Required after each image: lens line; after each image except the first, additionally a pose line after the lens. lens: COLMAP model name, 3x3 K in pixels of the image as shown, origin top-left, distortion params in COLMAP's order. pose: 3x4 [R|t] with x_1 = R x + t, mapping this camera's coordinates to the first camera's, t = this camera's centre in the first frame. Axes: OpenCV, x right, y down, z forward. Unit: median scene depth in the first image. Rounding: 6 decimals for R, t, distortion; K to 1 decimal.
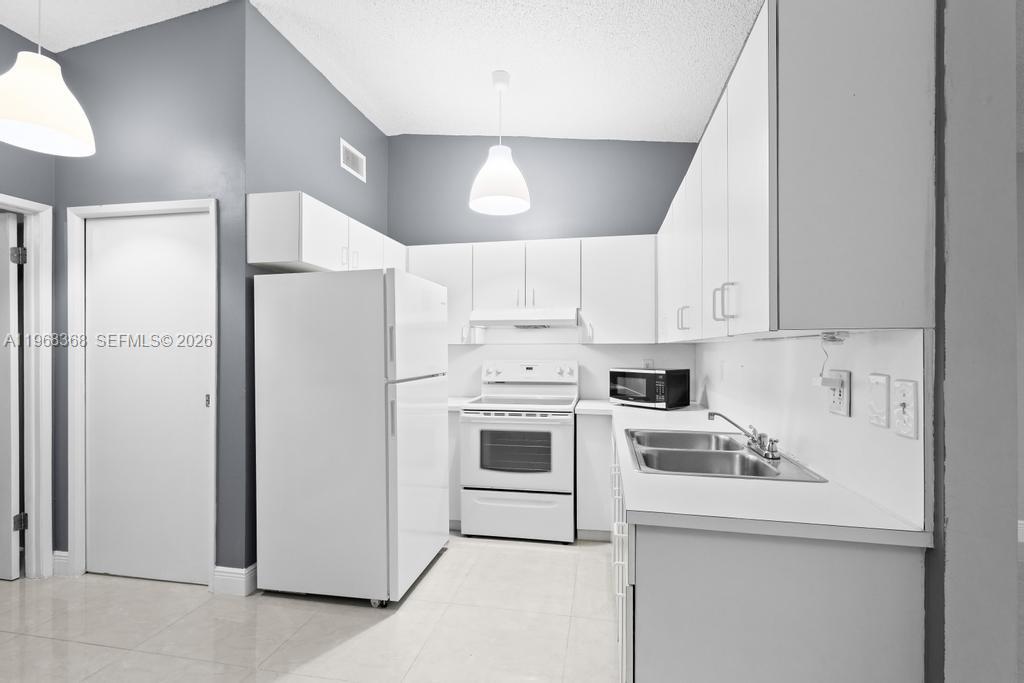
lens RADIAL K [[473.6, 0, 512.0], [0, 473.6, 341.5], [0, 0, 1]] dist [-0.000384, 0.000044]
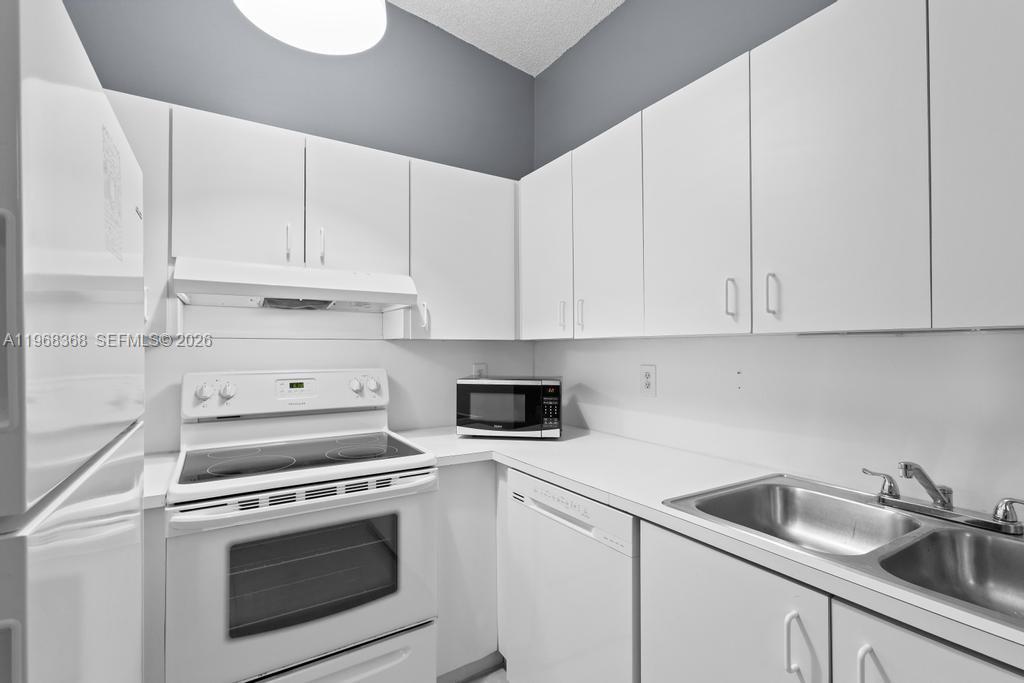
lens RADIAL K [[473.6, 0, 512.0], [0, 473.6, 341.5], [0, 0, 1]] dist [-0.000384, 0.000044]
pose [[0.724614, 0.013959, 0.689013, -0.157254], [-0.010627, 0.999902, -0.009081, 0.011642], [-0.689073, -0.000741, 0.724692, 0.482808]]
